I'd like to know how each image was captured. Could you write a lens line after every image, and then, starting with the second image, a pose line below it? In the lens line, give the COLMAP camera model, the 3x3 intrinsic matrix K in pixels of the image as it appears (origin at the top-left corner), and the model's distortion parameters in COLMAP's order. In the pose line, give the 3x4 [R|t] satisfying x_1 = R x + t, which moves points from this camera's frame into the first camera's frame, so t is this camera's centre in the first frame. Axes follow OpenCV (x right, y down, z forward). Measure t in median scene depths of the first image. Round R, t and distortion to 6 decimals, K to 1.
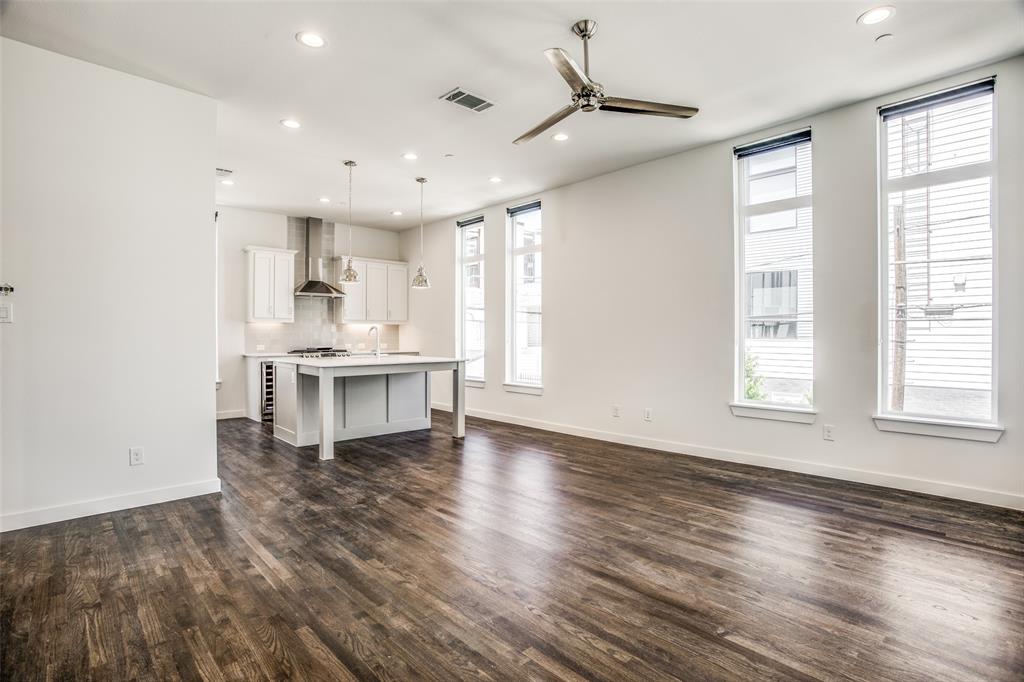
lens RADIAL K [[493.6, 0, 512.0], [0, 493.6, 341.0], [0, 0, 1]] dist [-0.053650, 0.015387]
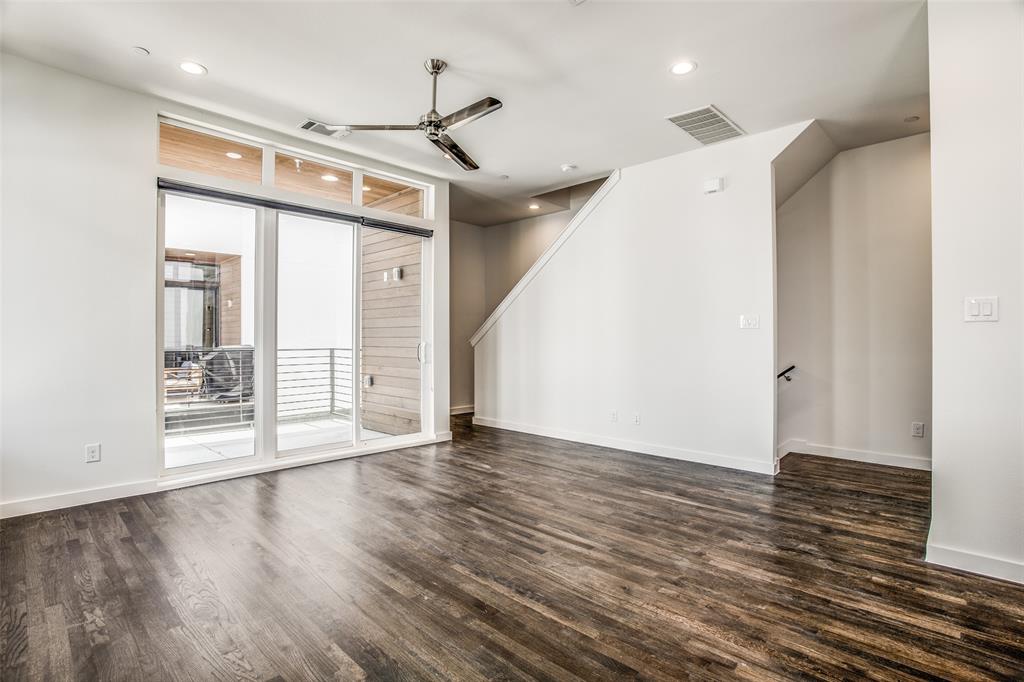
lens RADIAL K [[493.6, 0, 512.0], [0, 493.6, 341.0], [0, 0, 1]] dist [-0.053650, 0.015387]
pose [[-0.998733, 0.003382, -0.050203, 0.025399], [0.002564, 0.999863, 0.016338, -0.019083], [0.050251, 0.016189, -0.998605, 1.781279]]
